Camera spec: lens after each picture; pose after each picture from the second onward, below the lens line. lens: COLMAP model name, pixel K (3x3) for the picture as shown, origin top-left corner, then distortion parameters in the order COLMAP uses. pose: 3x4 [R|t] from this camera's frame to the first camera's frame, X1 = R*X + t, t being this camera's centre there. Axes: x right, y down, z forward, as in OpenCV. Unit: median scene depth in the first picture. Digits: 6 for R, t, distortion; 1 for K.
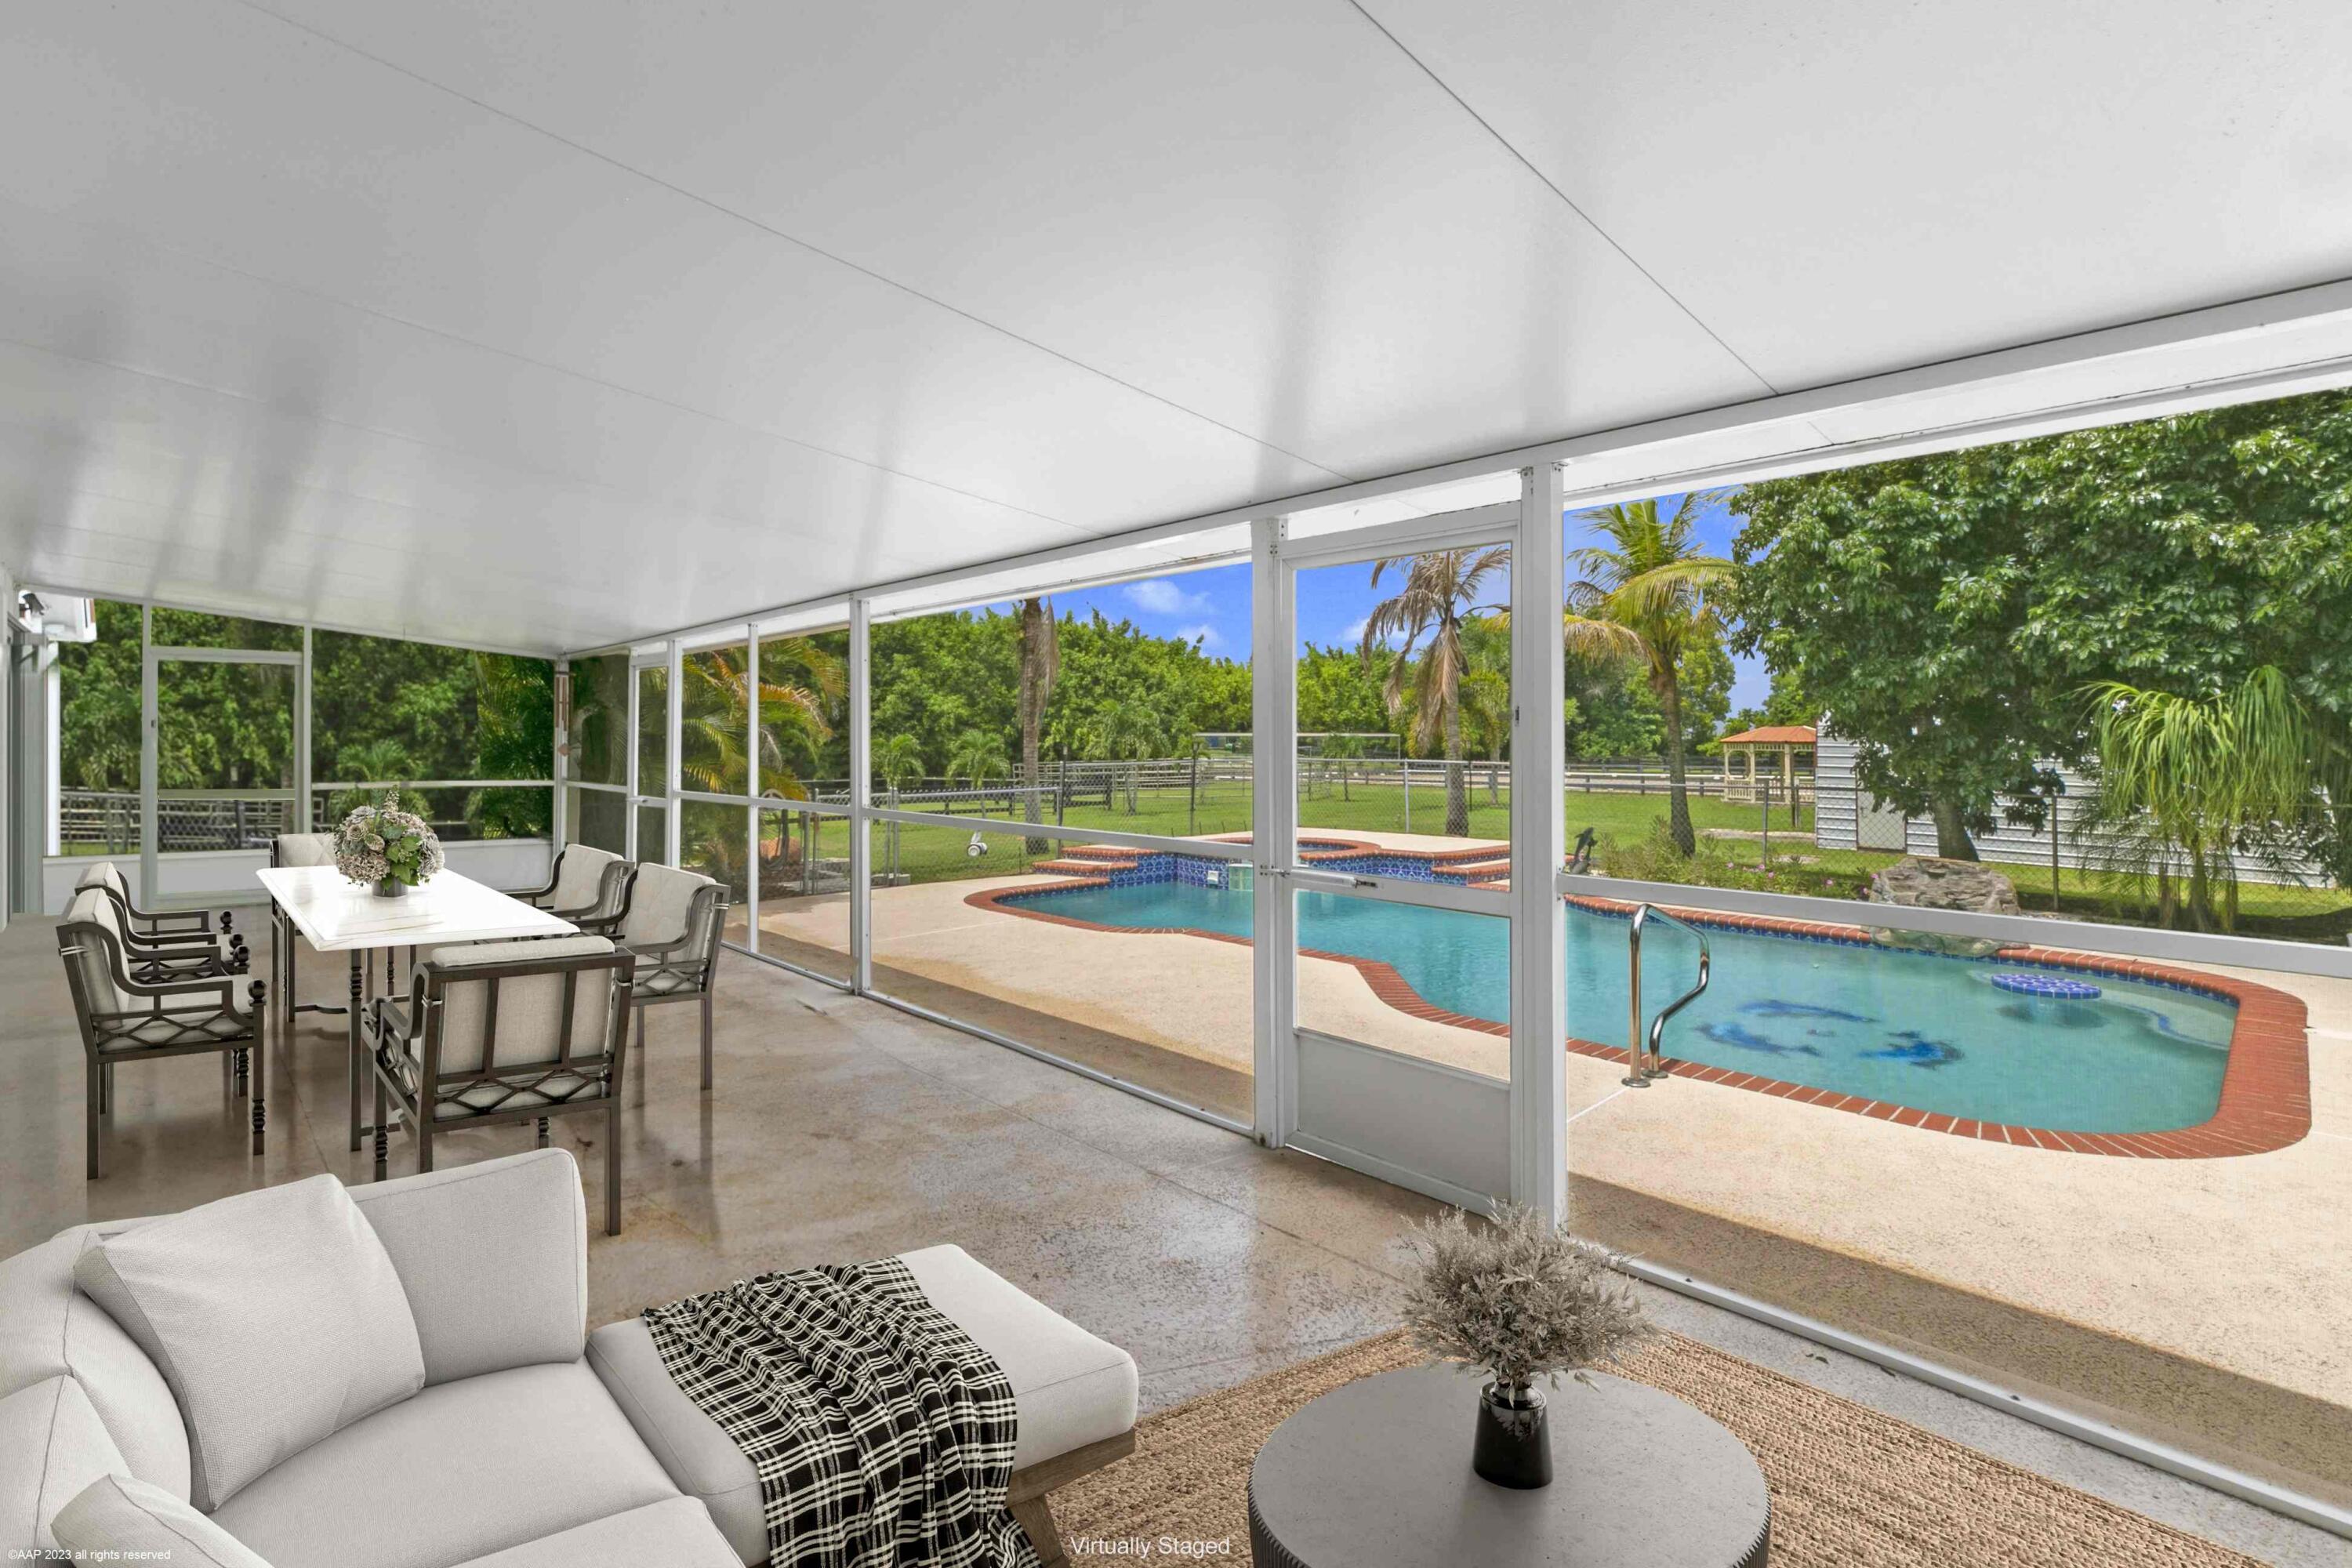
lens RADIAL K [[1022.1, 0, 1172.0], [0, 1022.1, 744.3], [0, 0, 1]] dist [0.001144, 0.000501]
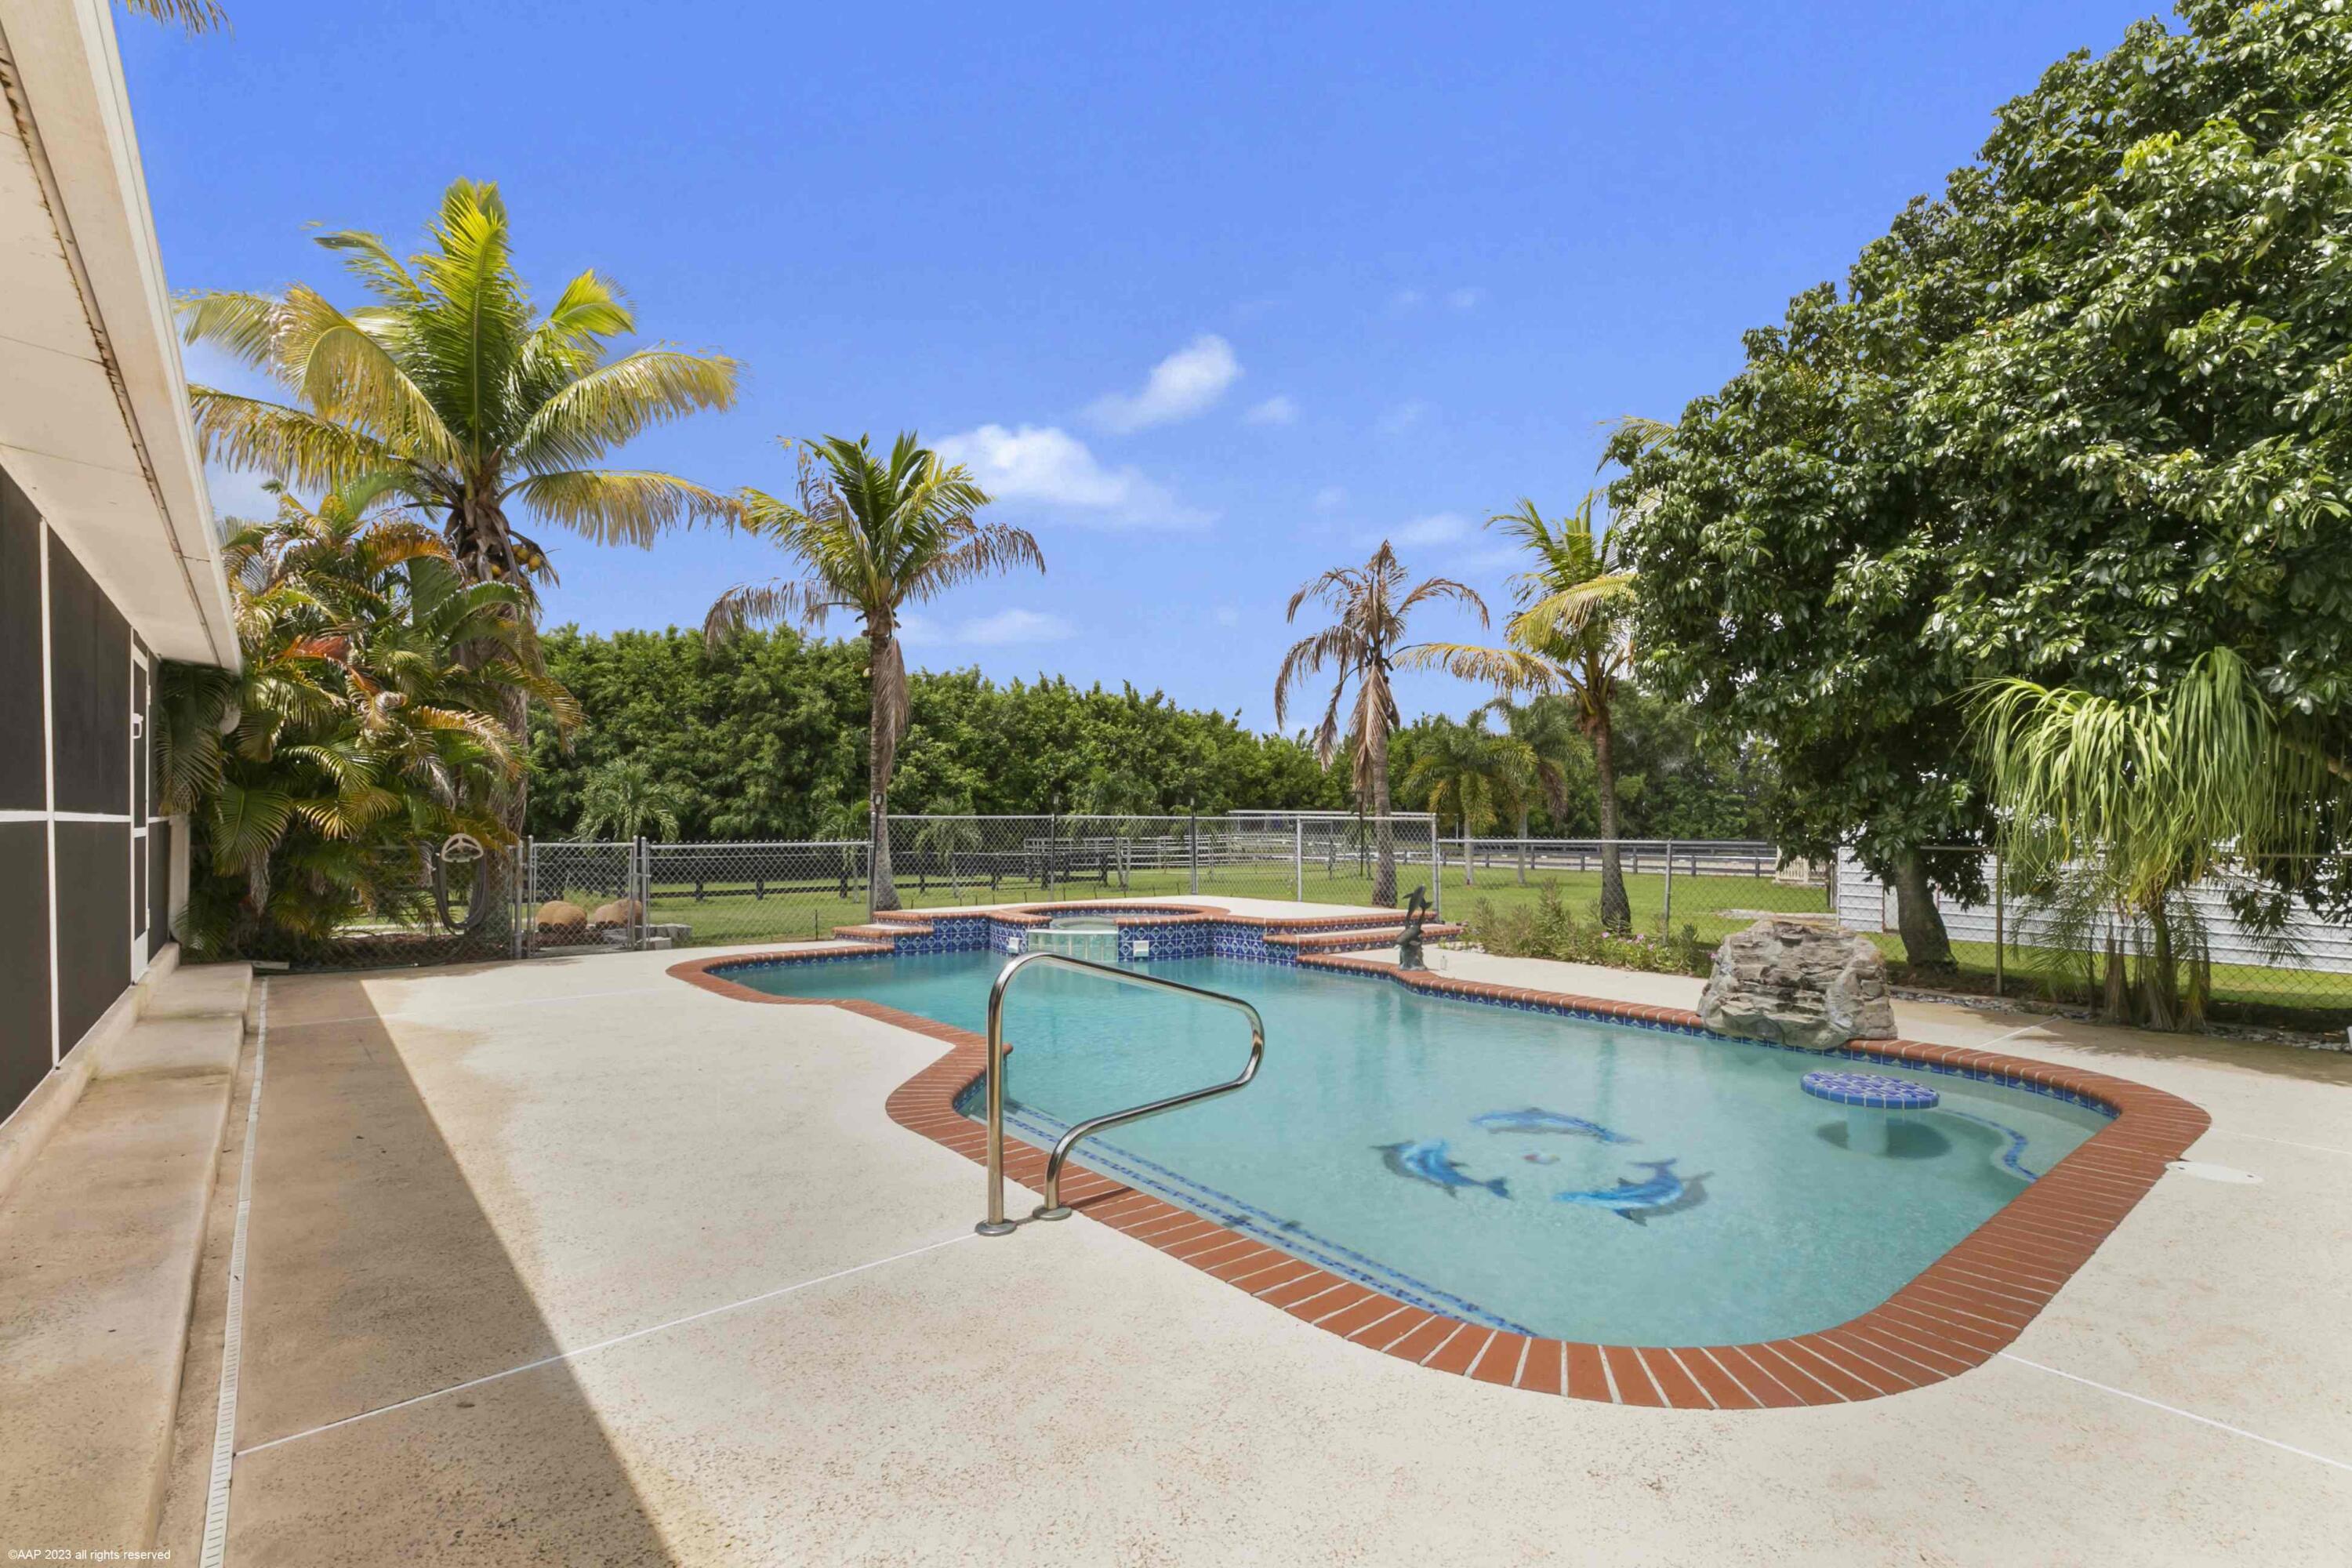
lens RADIAL K [[1074.3, 0, 1180.7], [0, 1074.3, 842.6], [0, 0, 1]] dist [0.029802, -0.000108]
pose [[0.998856, 0.007875, -0.047160, 0.332071], [-0.007085, 0.999832, 0.016895, 0.042645], [0.047285, -0.016541, 0.998744, 0.165837]]
